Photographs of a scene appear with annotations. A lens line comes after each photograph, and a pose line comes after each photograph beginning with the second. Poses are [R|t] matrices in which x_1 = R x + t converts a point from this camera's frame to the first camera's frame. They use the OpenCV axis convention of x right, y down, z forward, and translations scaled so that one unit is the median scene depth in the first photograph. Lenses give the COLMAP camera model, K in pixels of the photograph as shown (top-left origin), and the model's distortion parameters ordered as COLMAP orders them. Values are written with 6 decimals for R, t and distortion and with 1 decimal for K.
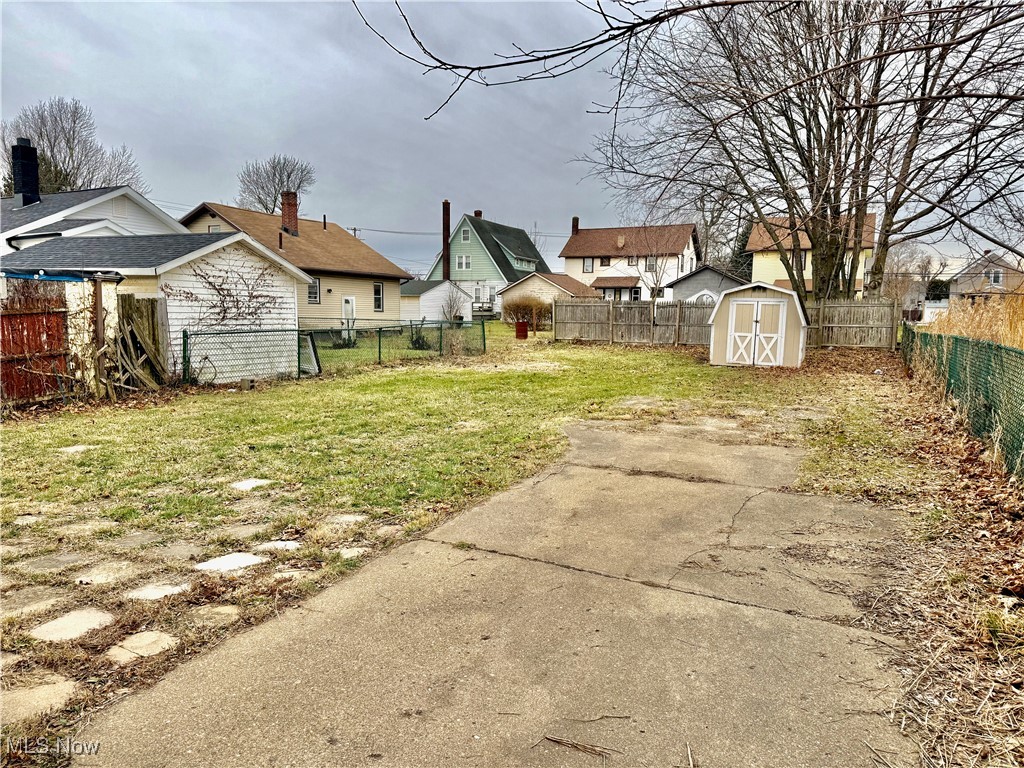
lens RADIAL K [[718.3, 0, 512.0], [0, 718.3, 384.0], [0, 0, 1]] dist [0.164222, -0.278971]
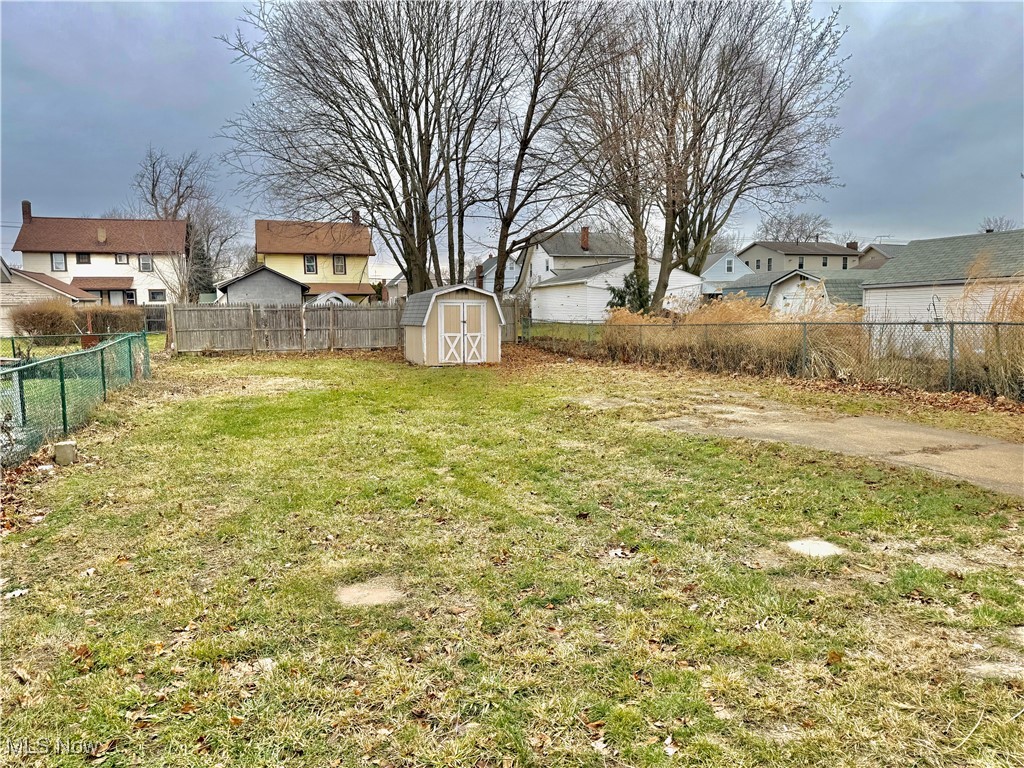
lens RADIAL K [[716.1, 0, 512.0], [0, 716.1, 384.0], [0, 0, 1]] dist [0.093790, -0.135923]
pose [[0.702387, -0.096432, 0.705233, -0.263587], [0.099185, 0.994374, 0.037184, -0.020949], [-0.704851, 0.043831, 0.708000, 0.168445]]
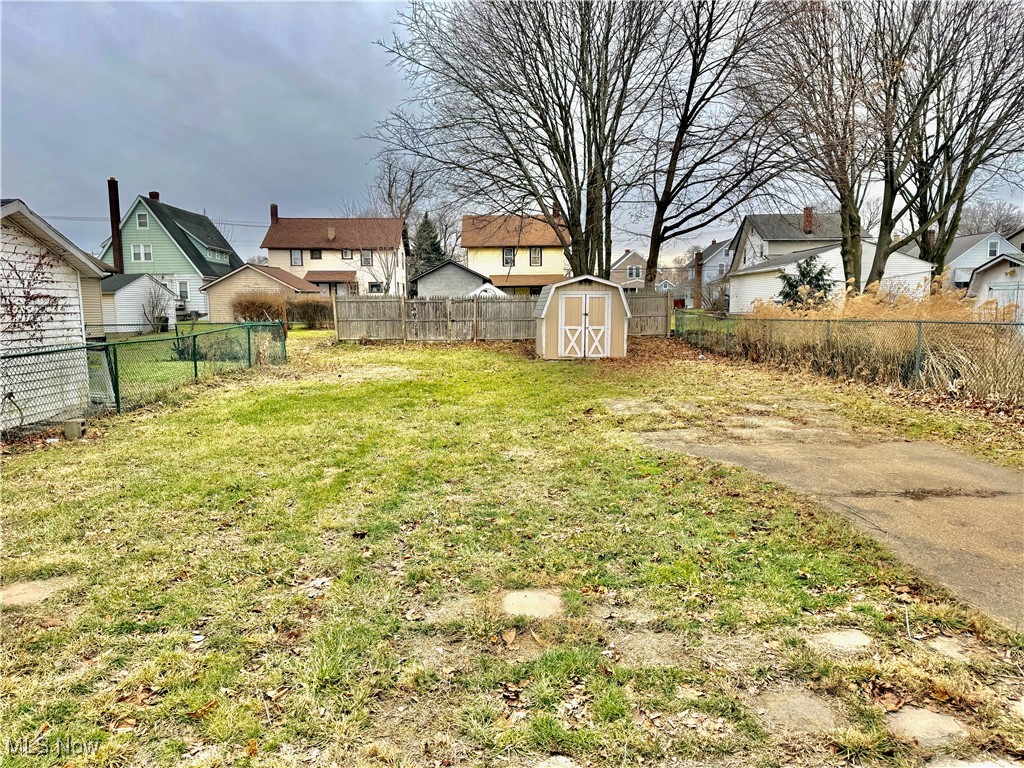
lens RADIAL K [[721.9, 0, 512.0], [0, 721.9, 384.0], [0, 0, 1]] dist [0.108728, -0.148070]
pose [[0.893426, -0.072212, 0.443369, -0.152988], [0.069726, 0.997325, 0.021932, -0.013962], [-0.443767, 0.011319, 0.896071, 0.114440]]
